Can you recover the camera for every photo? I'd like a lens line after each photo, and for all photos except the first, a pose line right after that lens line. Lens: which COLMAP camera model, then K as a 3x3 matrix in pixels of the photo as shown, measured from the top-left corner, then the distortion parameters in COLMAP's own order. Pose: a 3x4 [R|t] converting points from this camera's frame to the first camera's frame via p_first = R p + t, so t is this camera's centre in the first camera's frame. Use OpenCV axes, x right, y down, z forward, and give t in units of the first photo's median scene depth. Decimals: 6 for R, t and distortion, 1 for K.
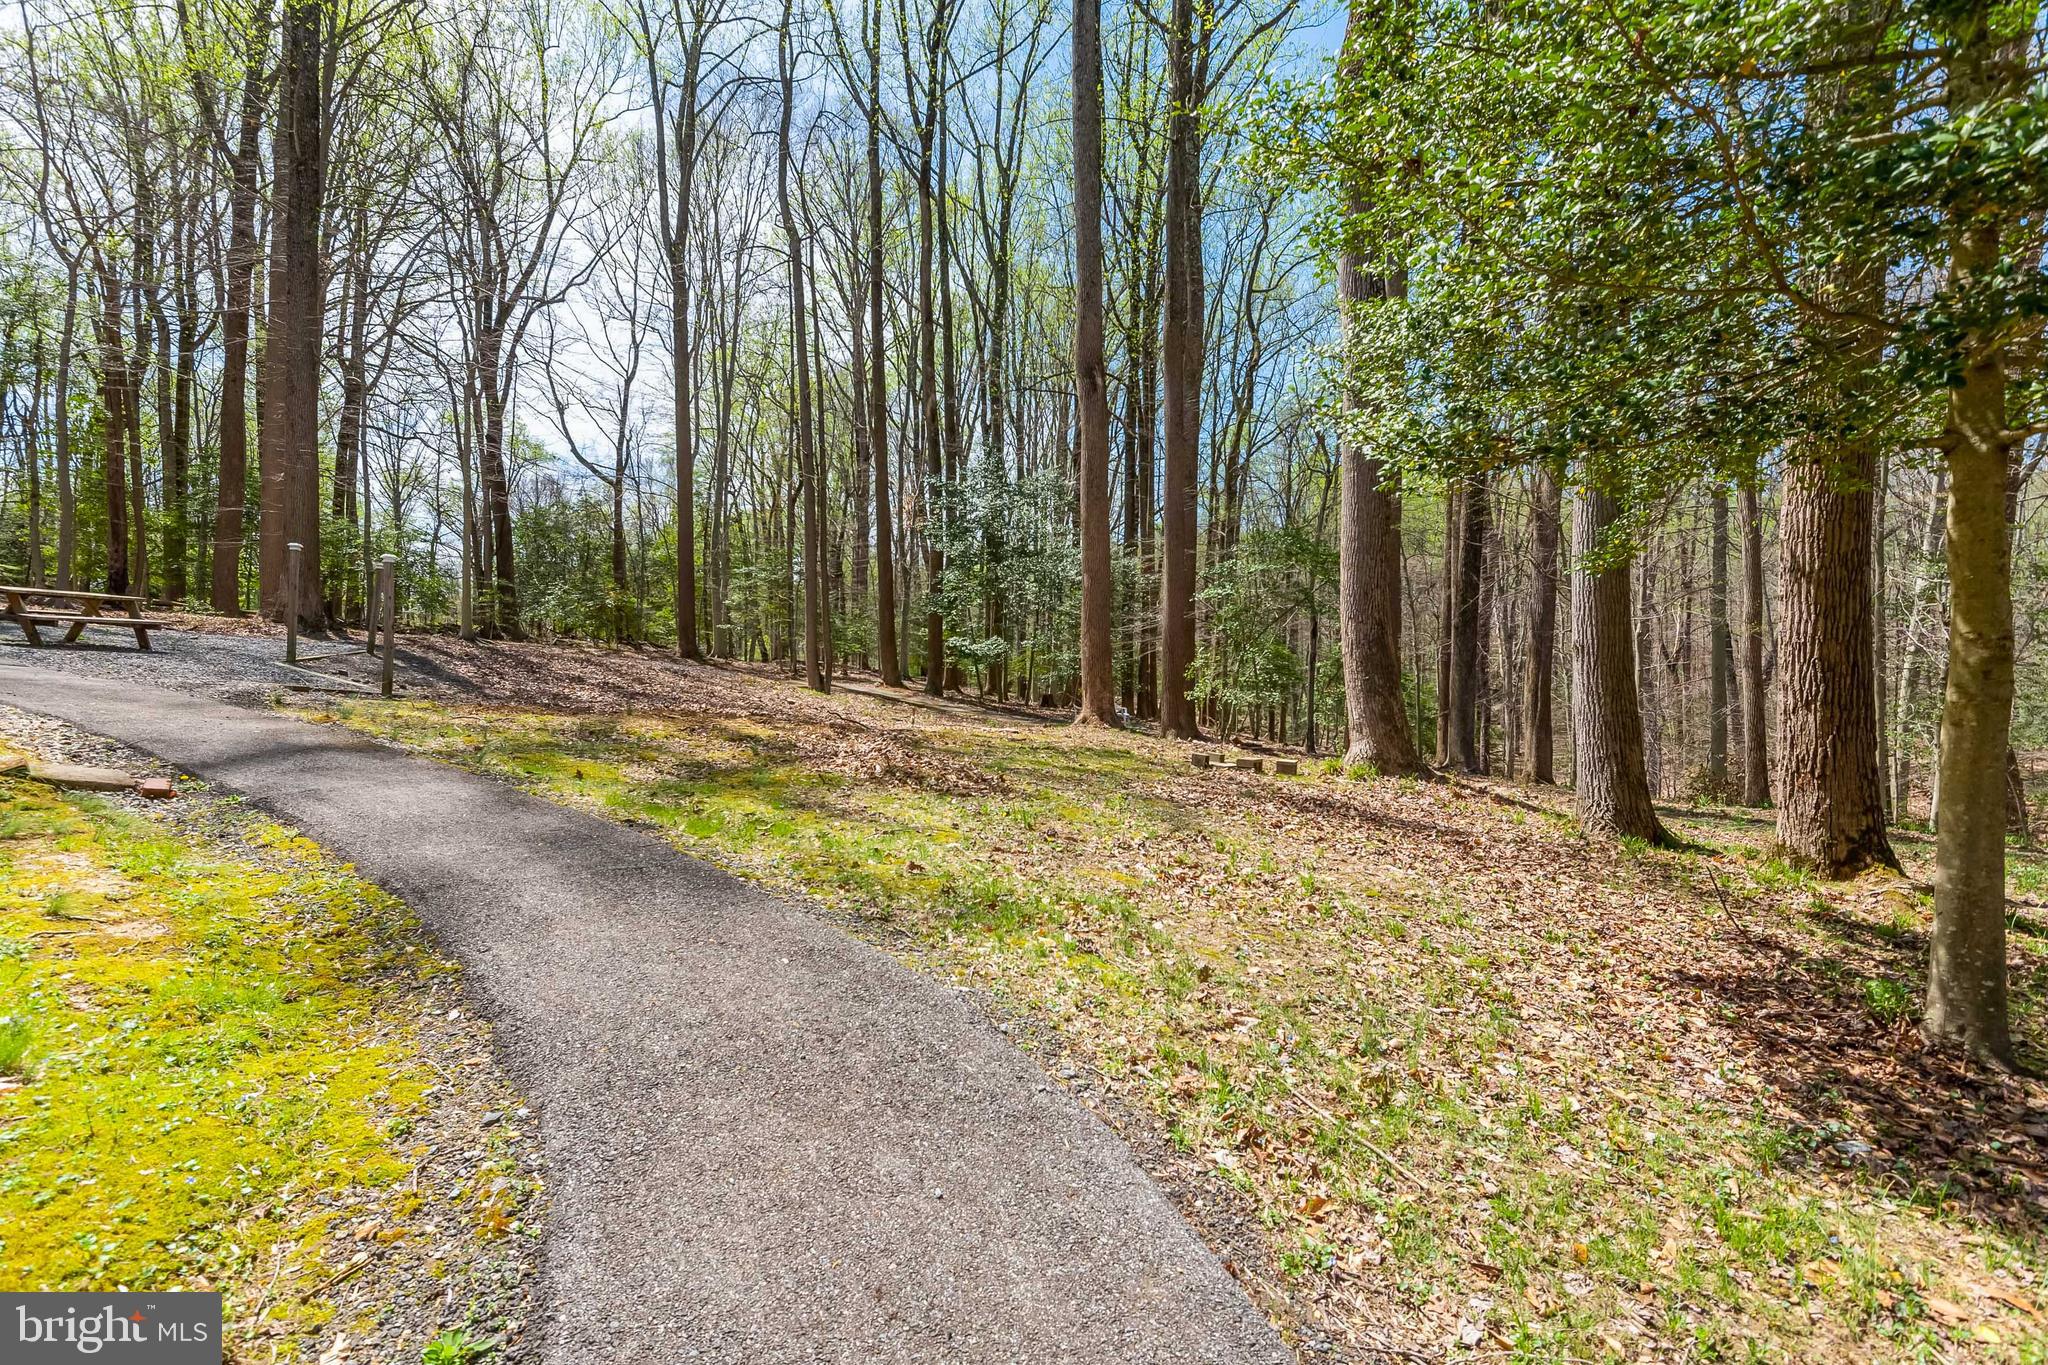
lens RADIAL K [[938.7, 0, 1016.6], [0, 938.7, 672.3], [0, 0, 1]] dist [0.006814, -0.001937]
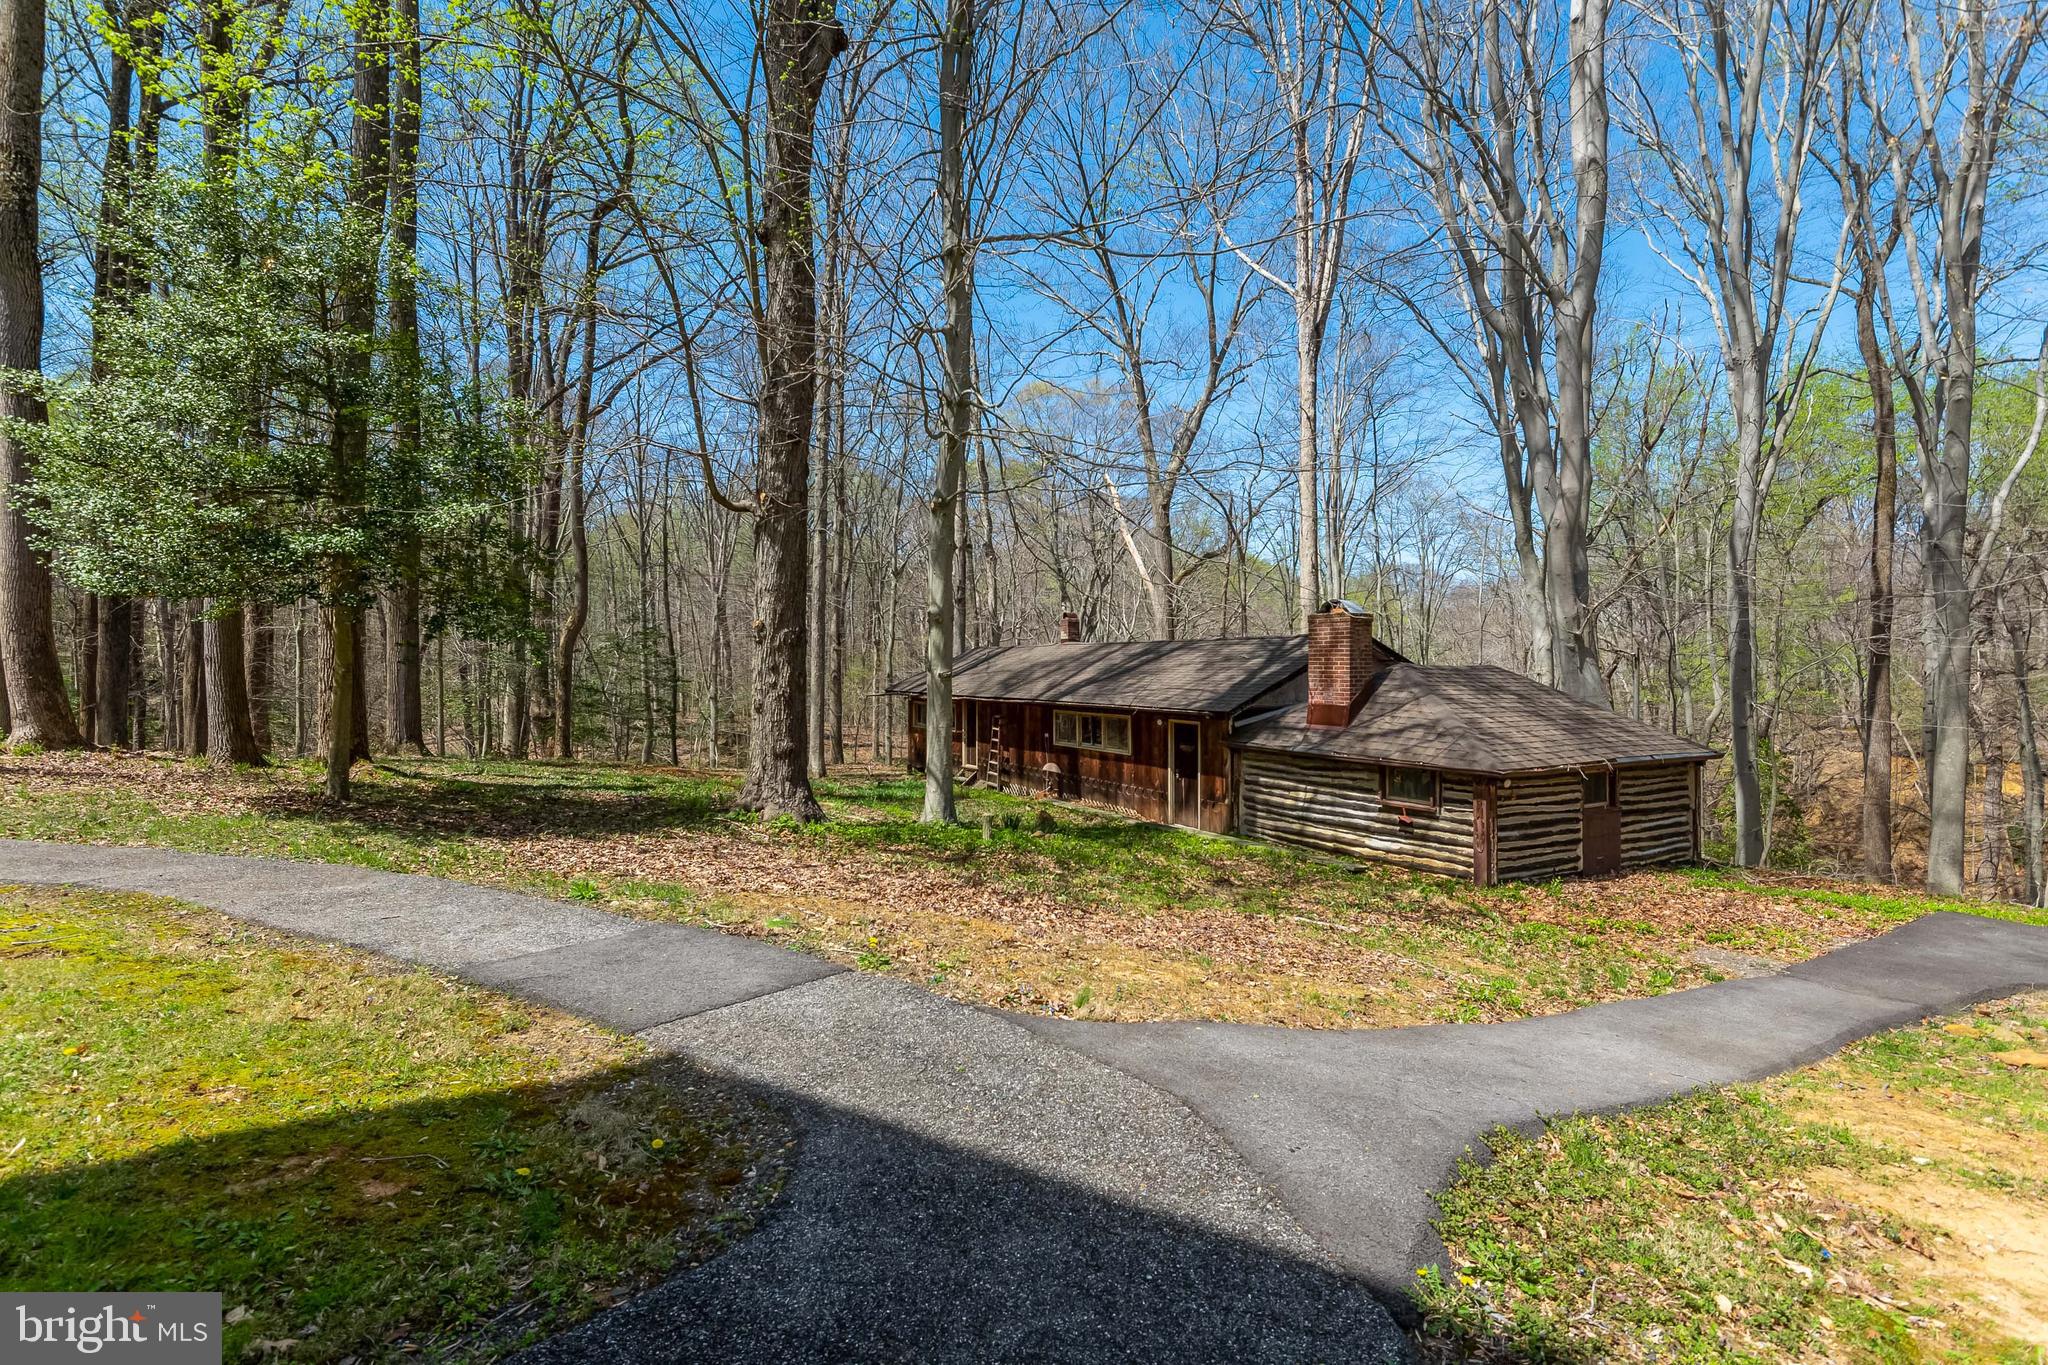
lens RADIAL K [[938.7, 0, 1030.8], [0, 938.7, 675.3], [0, 0, 1]] dist [0.006814, -0.001937]
pose [[0.342864, -0.014924, 0.939266, -0.384229], [-0.001419, 0.999864, 0.016404, -0.020945], [-0.939384, -0.006958, 0.342797, -0.761465]]
